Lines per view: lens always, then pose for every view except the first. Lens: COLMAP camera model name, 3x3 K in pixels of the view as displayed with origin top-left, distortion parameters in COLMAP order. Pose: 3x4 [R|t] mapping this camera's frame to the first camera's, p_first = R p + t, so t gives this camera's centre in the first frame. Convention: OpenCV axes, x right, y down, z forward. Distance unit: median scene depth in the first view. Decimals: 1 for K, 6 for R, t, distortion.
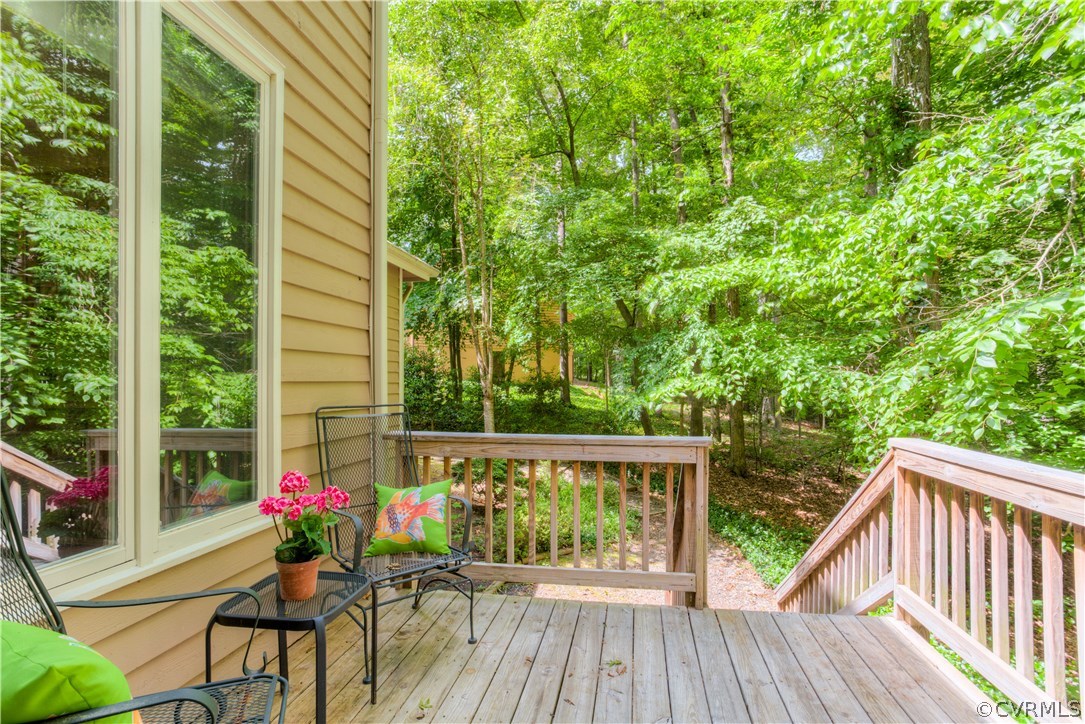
lens RADIAL K [[523.3, 0, 539.3], [0, 523.3, 380.0], [0, 0, 1]] dist [-0.087022, 0.038707]
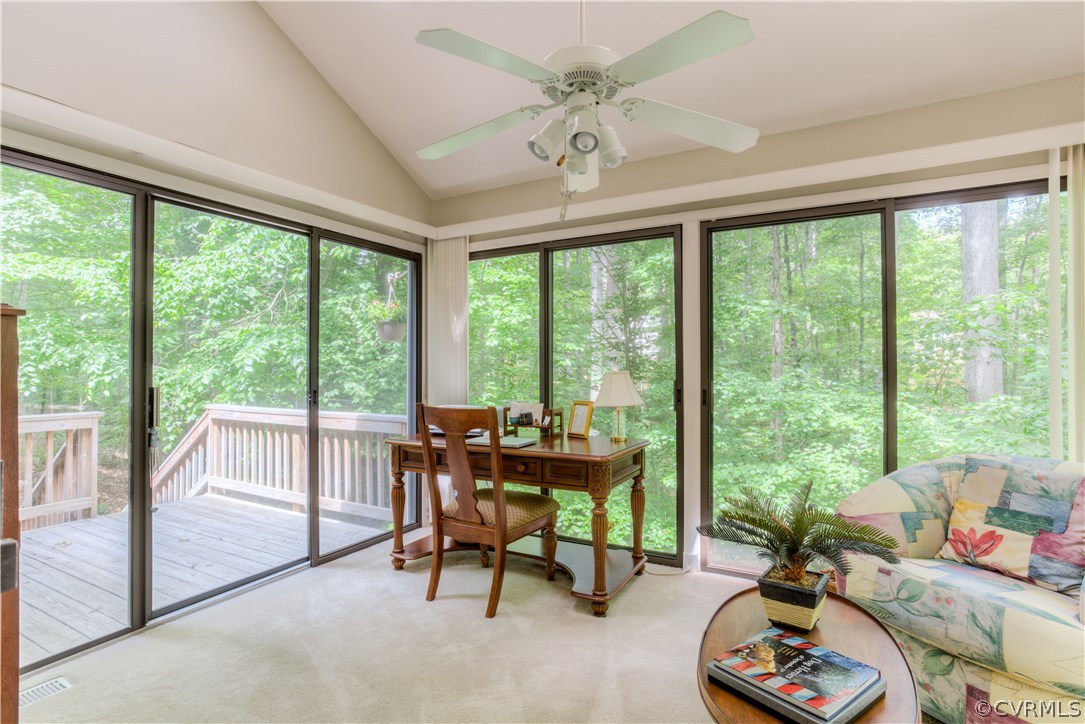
lens RADIAL K [[531.3, 0, 538.9], [0, 531.3, 364.5], [0, 0, 1]] dist [-0.035791, 0.029688]
pose [[0.317292, 0.009835, 0.948277, -0.353482], [-0.006402, 0.999946, -0.008229, -0.015286], [-0.948306, -0.003460, 0.317338, -0.371979]]
